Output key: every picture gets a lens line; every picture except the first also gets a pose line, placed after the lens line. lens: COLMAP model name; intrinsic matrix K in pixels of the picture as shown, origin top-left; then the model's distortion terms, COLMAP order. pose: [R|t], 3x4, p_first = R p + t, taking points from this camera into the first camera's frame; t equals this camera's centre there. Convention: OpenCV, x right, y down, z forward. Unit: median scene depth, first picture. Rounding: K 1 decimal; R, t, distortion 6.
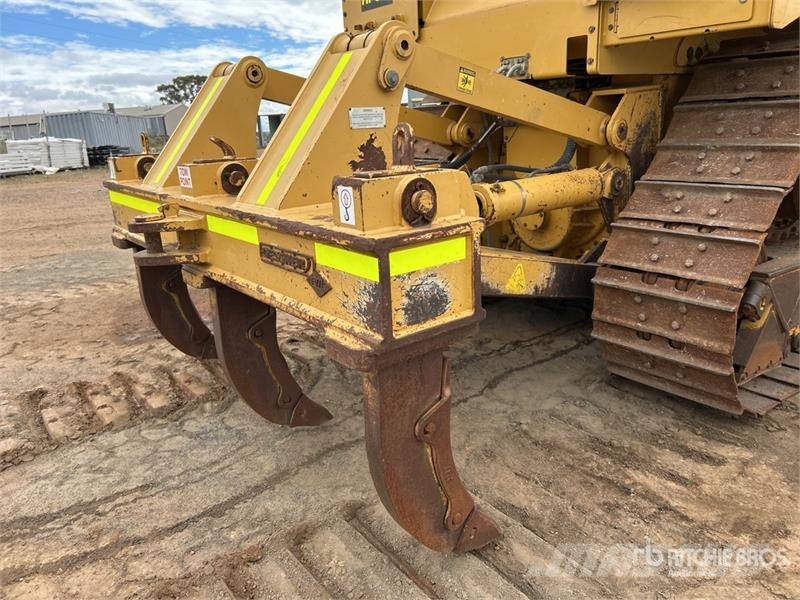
lens RADIAL K [[596.3, 0, 400.0], [0, 596.3, 300.0], [0, 0, 1]] dist [0.053890, -0.054503]
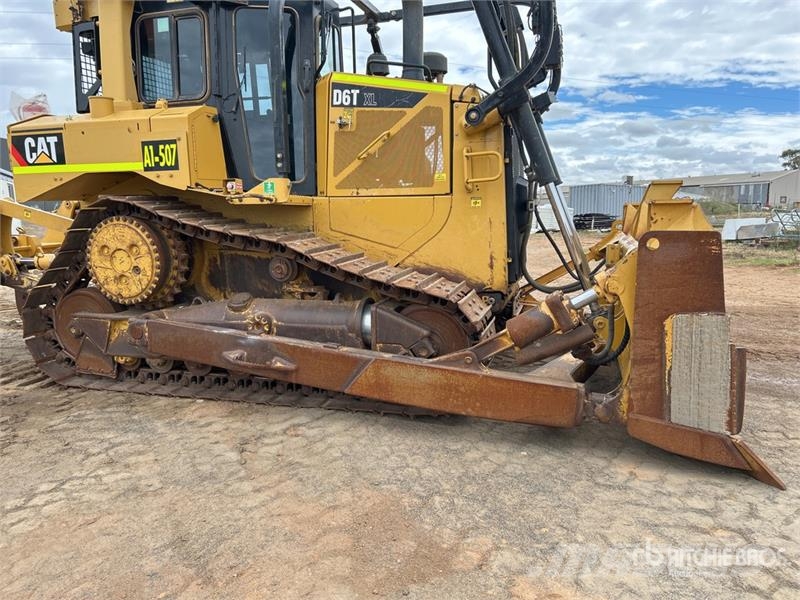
lens RADIAL K [[596.3, 0, 400.0], [0, 596.3, 300.0], [0, 0, 1]] dist [0.053890, -0.054503]
pose [[0.579176, 0.173184, -0.796594, 2.725370], [-0.251119, 0.967558, 0.027773, -0.402457], [0.775561, 0.183955, 0.603876, 0.610533]]
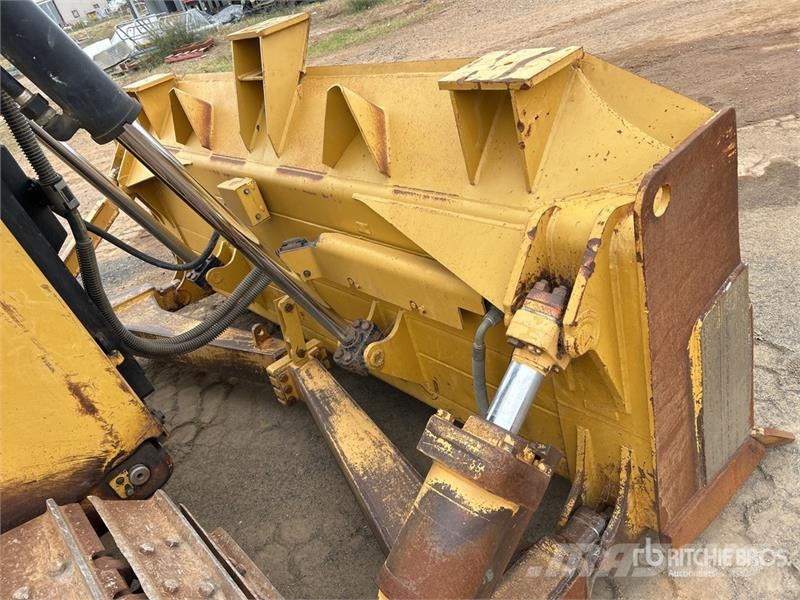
lens RADIAL K [[596.3, 0, 400.0], [0, 596.3, 300.0], [0, 0, 1]] dist [0.053890, -0.054503]
pose [[0.974529, -0.220215, -0.042404, 1.820263], [0.223506, 0.938231, 0.264136, -0.705368], [-0.018382, -0.266886, 0.963553, 1.303646]]
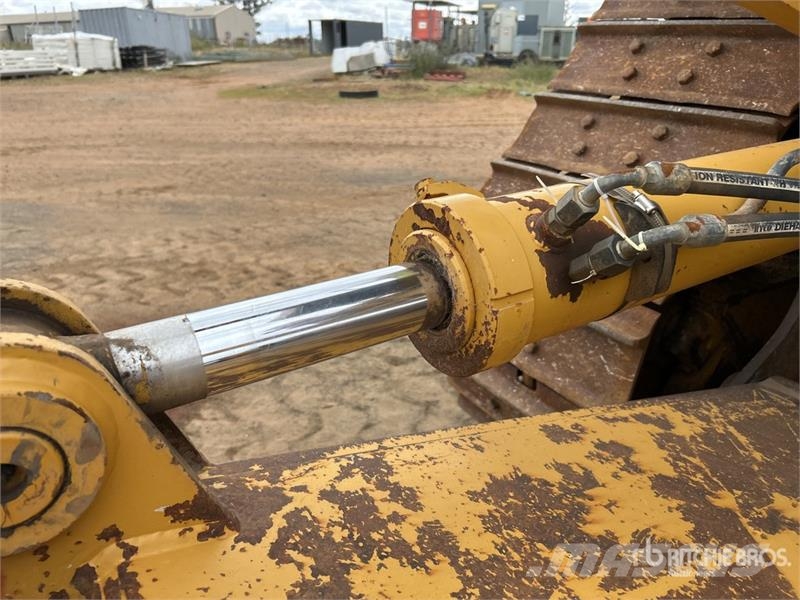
lens RADIAL K [[596.3, 0, 400.0], [0, 596.3, 300.0], [0, 0, 1]] dist [0.053890, -0.054503]
pose [[0.995036, 0.073887, -0.066671, -0.107178], [-0.064771, 0.989419, 0.129822, -0.235436], [0.075557, -0.124859, 0.989293, 0.941310]]
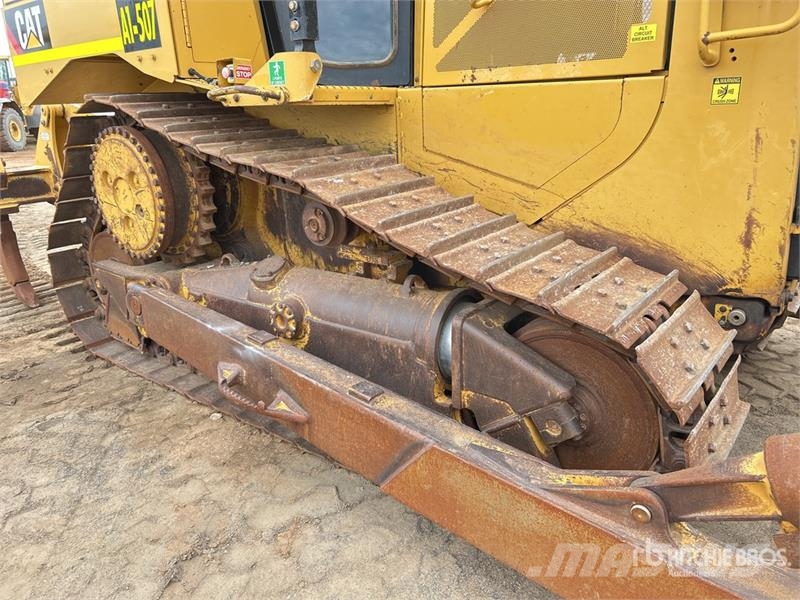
lens RADIAL K [[604.1, 0, 395.2], [0, 604.1, 296.8], [0, 0, 1]] dist [0.061570, -0.064710]
pose [[0.237998, 0.338431, -0.910397, 2.100642], [-0.259334, 0.925442, 0.276228, -0.550913], [0.936004, 0.170355, 0.308020, 1.205098]]
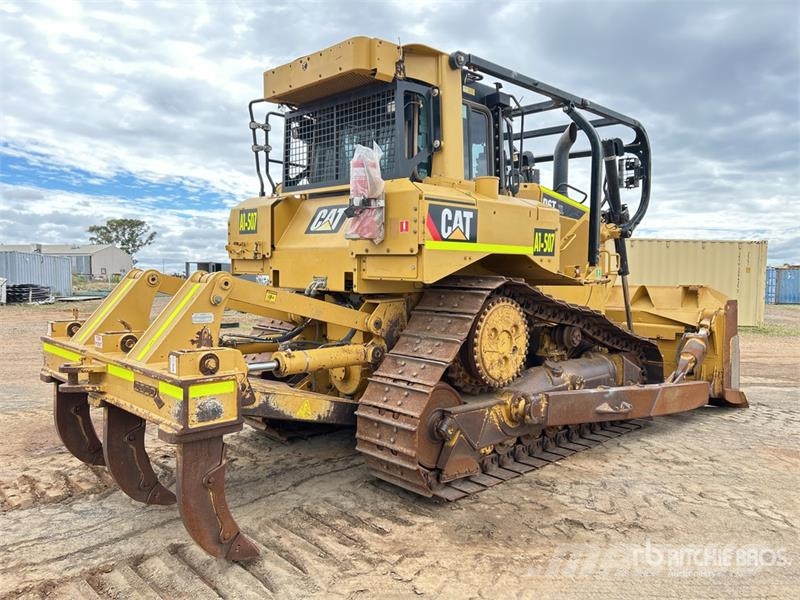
lens RADIAL K [[596.3, 0, 400.0], [0, 596.3, 300.0], [0, 0, 1]] dist [0.053890, -0.054503]
pose [[0.991494, 0.057299, 0.116859, 0.240596], [-0.026819, 0.968554, -0.247354, 0.069983], [-0.127357, 0.242116, 0.961852, -0.663509]]
